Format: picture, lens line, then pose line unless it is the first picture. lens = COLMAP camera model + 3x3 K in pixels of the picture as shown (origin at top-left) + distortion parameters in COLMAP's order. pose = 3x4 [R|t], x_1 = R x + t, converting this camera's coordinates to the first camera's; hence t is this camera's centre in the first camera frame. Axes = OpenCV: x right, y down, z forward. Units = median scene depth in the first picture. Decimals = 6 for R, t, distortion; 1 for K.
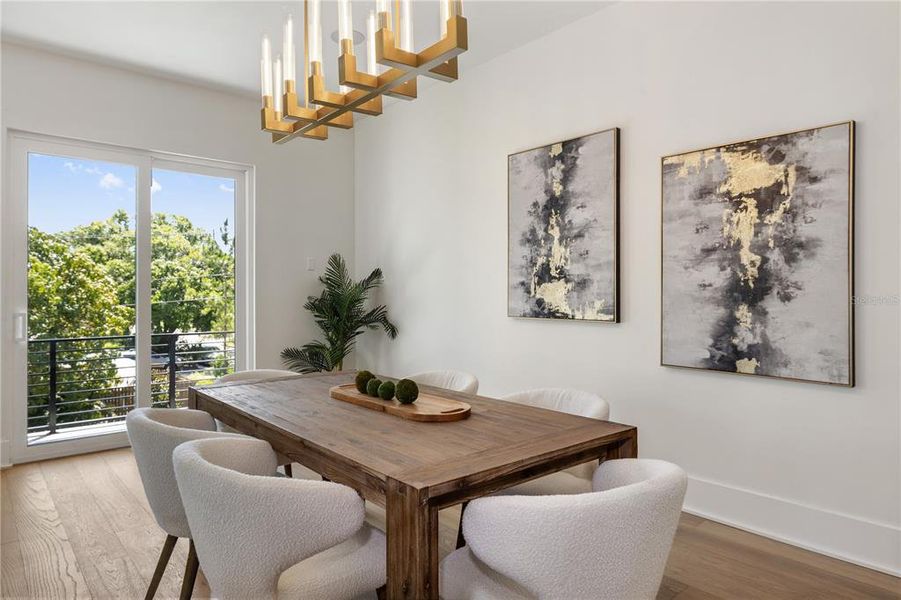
lens RADIAL K [[546.5, 0, 447.5], [0, 546.5, 294.0], [0, 0, 1]] dist [-0.010459, -0.003464]
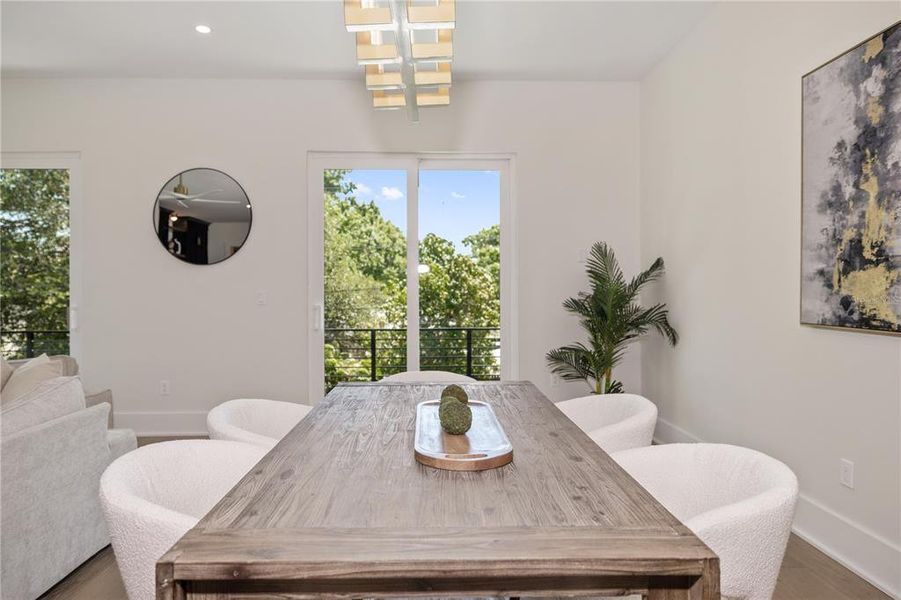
lens RADIAL K [[571.1, 0, 449.9], [0, 571.1, 294.7], [0, 0, 1]] dist [0.003831, -0.003092]
pose [[0.779343, 0.005139, -0.626576, 0.229481], [0.000119, 0.999965, 0.008350, 0.001163], [0.626597, -0.006582, 0.779315, 0.215211]]
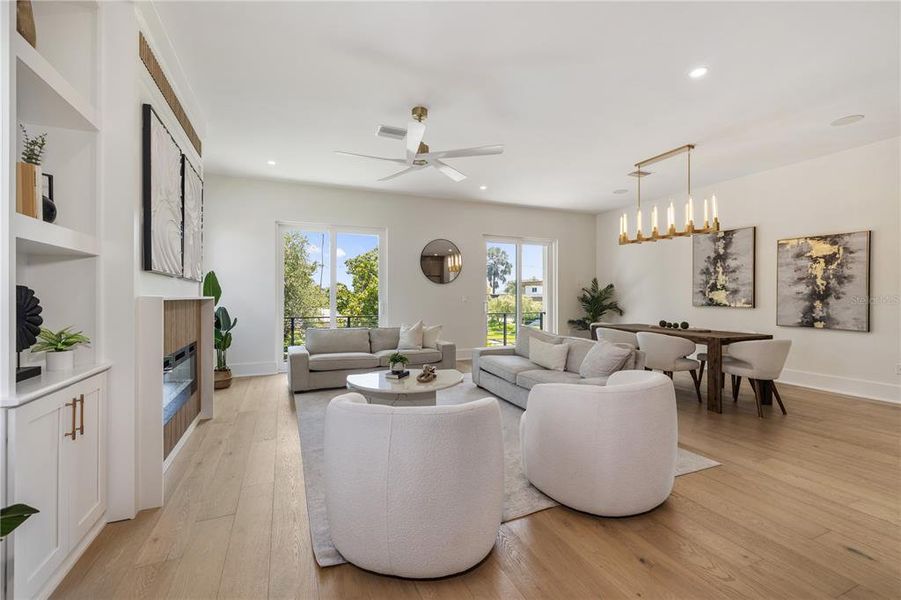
lens RADIAL K [[381.1, 0, 444.3], [0, 381.1, 295.8], [0, 0, 1]] dist [-0.001147, 0.000363]
pose [[0.951551, 0.005764, -0.307436, -0.420624], [-0.005756, 0.999983, 0.000934, 0.004356], [0.307436, 0.000881, 0.951568, -0.907864]]
